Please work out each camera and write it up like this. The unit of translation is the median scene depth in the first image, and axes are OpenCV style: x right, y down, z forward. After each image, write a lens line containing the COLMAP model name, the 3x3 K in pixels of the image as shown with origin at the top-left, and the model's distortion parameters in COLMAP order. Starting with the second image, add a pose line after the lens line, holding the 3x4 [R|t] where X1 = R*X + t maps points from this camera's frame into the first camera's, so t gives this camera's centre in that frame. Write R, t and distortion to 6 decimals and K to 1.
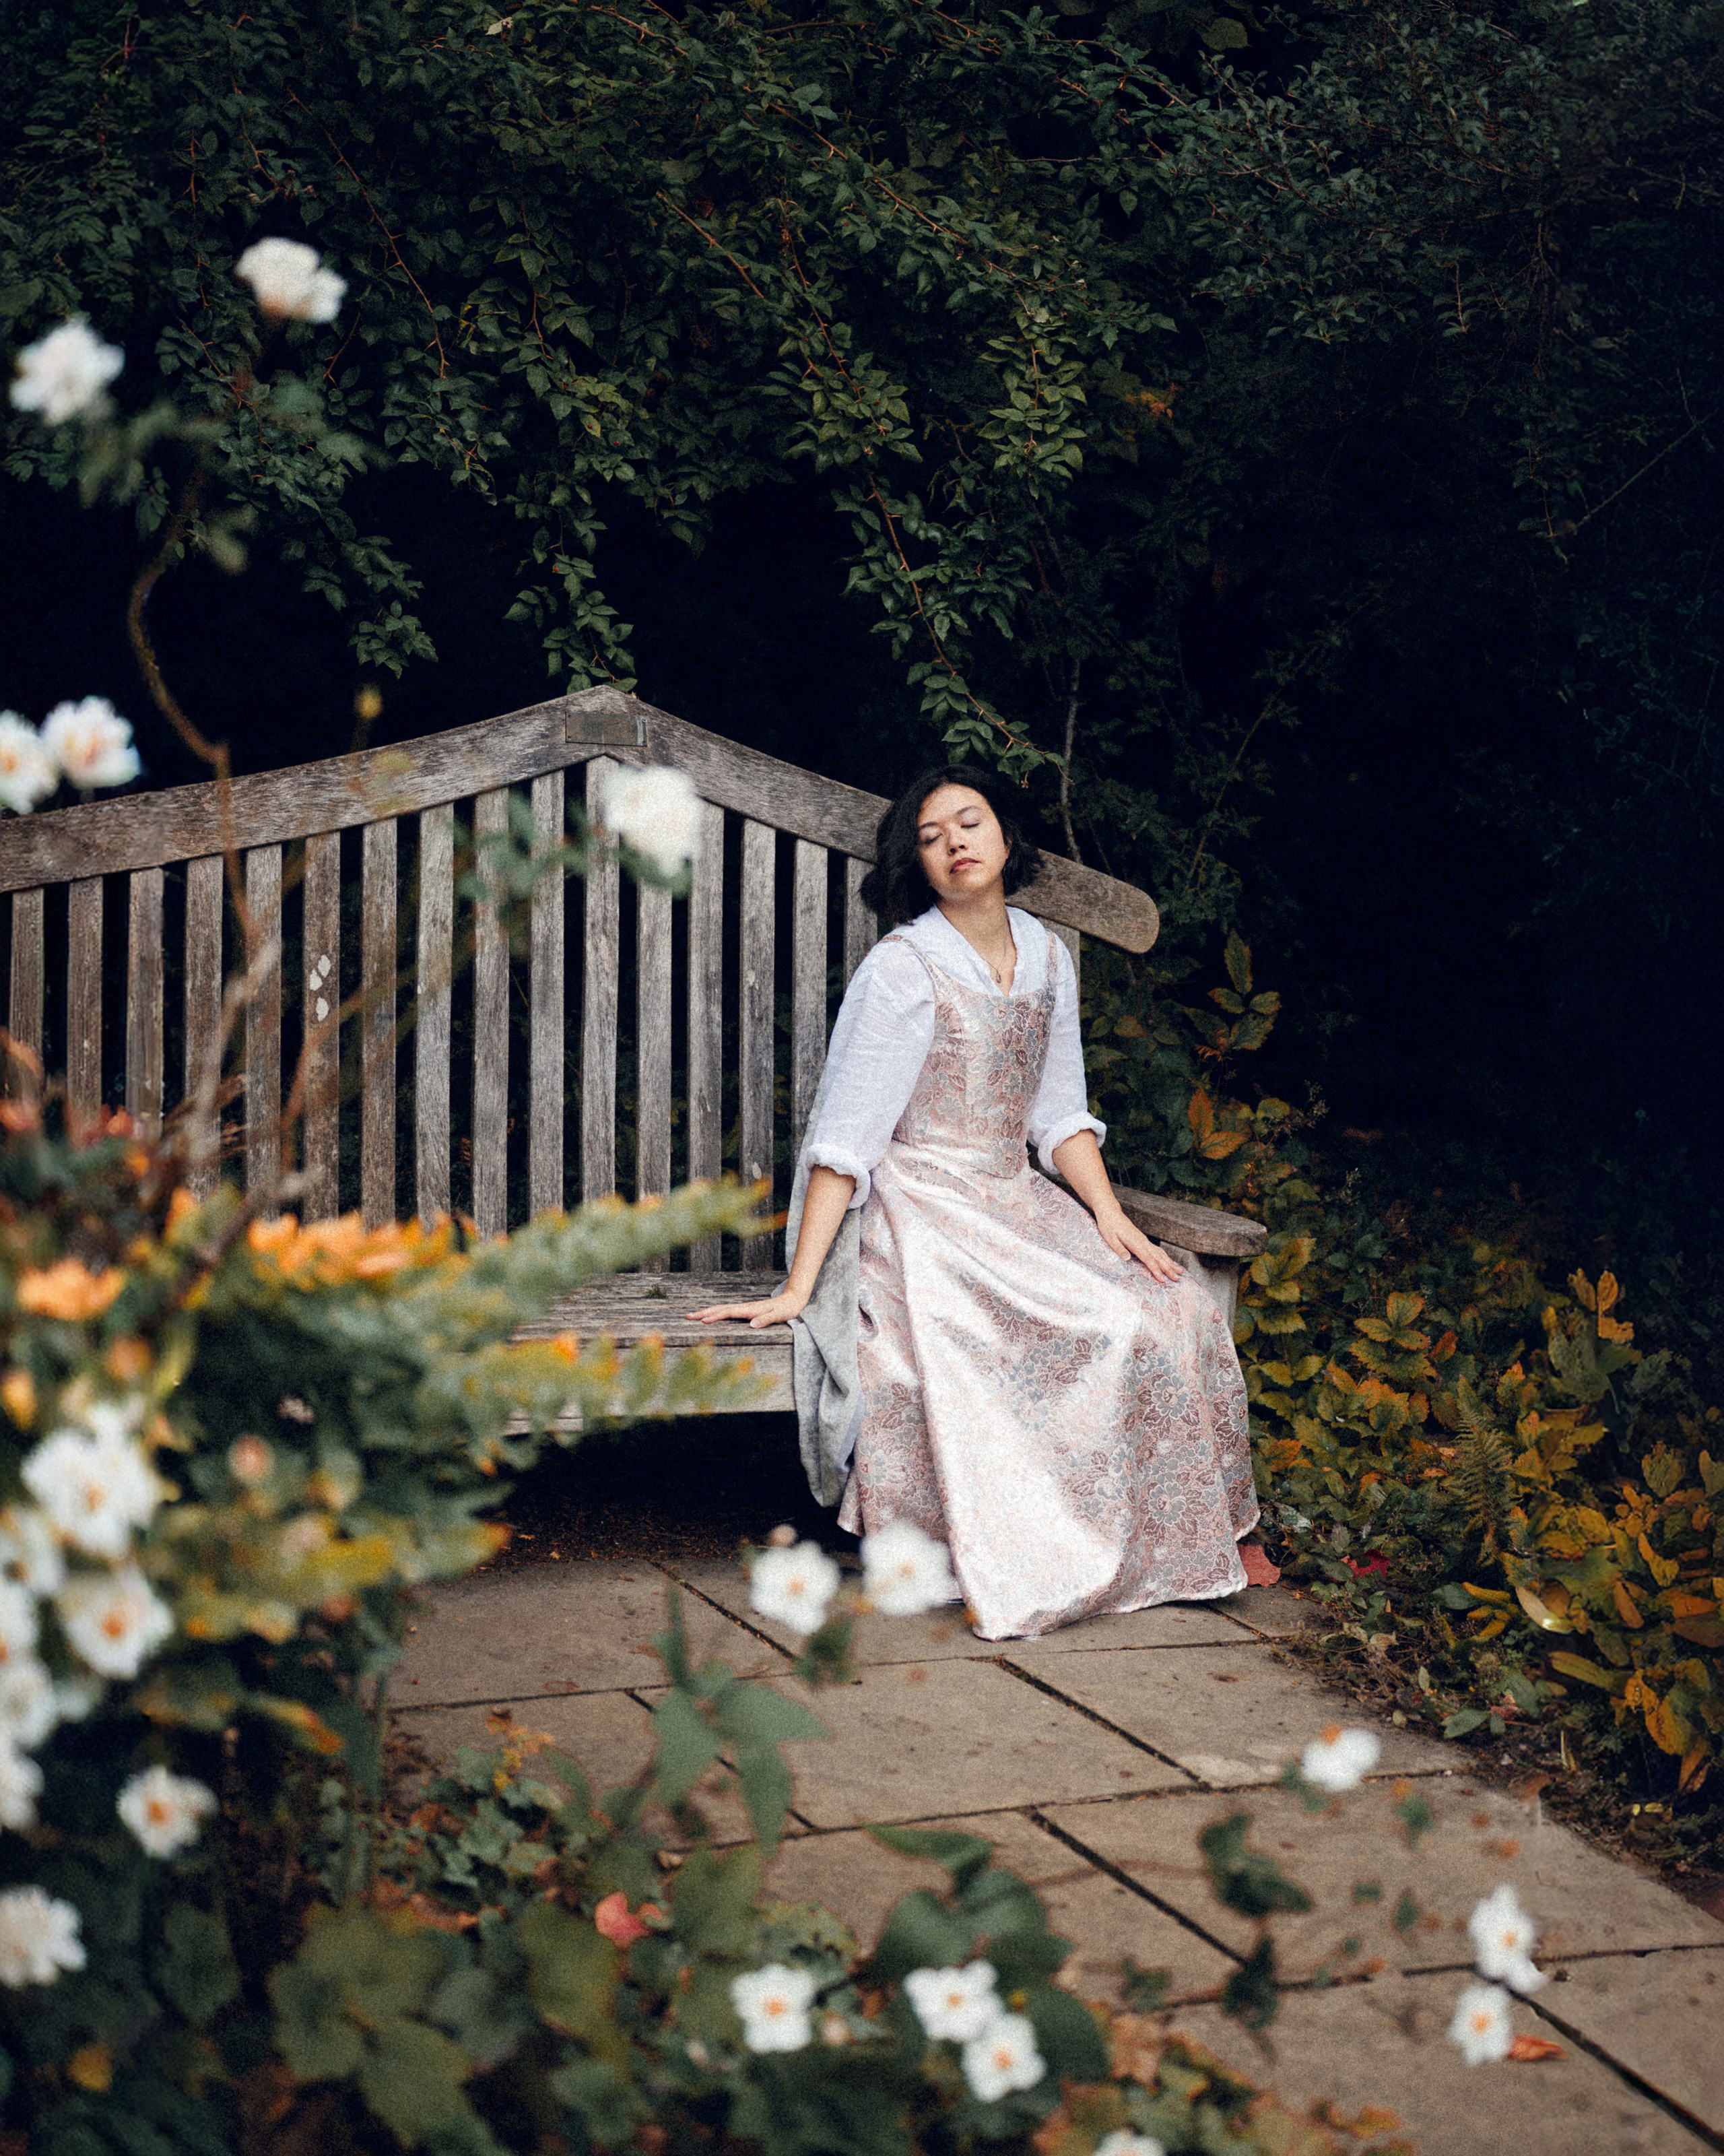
lens RADIAL K [[2691.5, 0, 863.1], [0, 2691.5, 1020.2], [0, 0, 1]] dist [-0.006400, -0.008058]
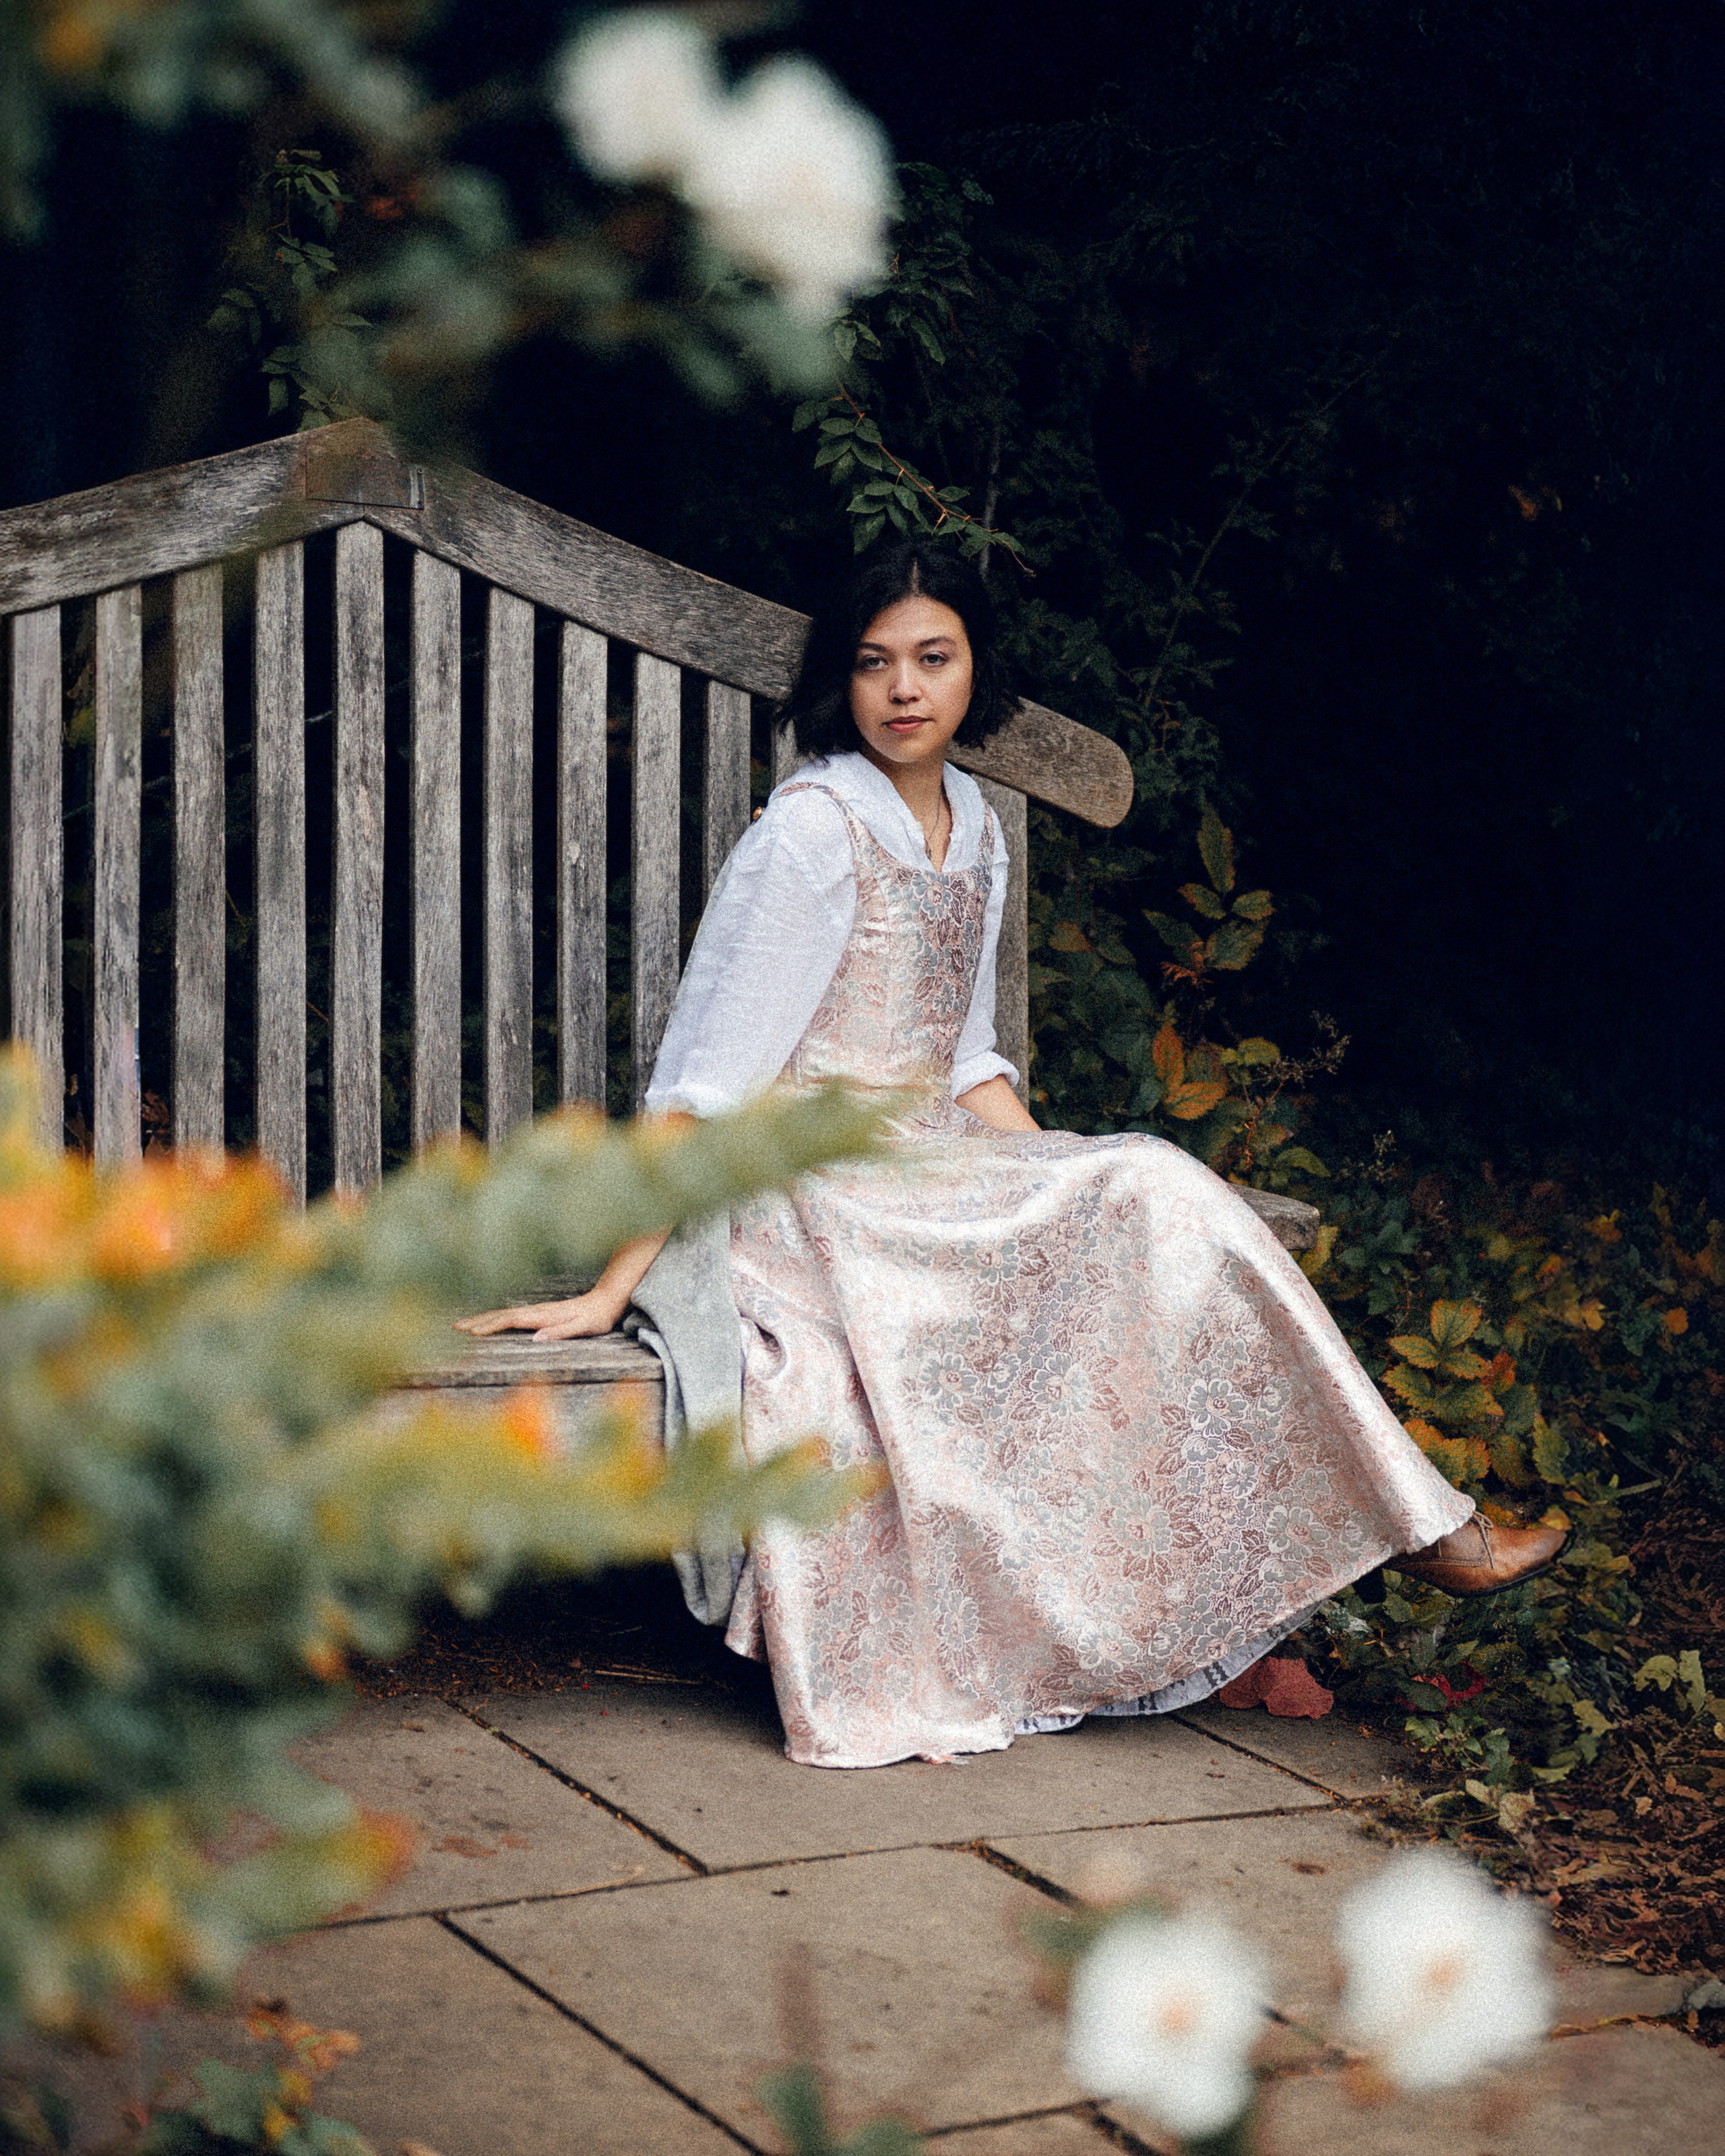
lens RADIAL K [[3312.3, 0, 782.1], [0, 3312.3, 1118.8], [0, 0, 1]] dist [0.020339, -0.079936]
pose [[0.998746, -0.002366, 0.050014, -0.030970], [0.000135, 0.999007, 0.044553, 0.014940], [-0.050070, -0.044490, 0.997754, 0.144328]]
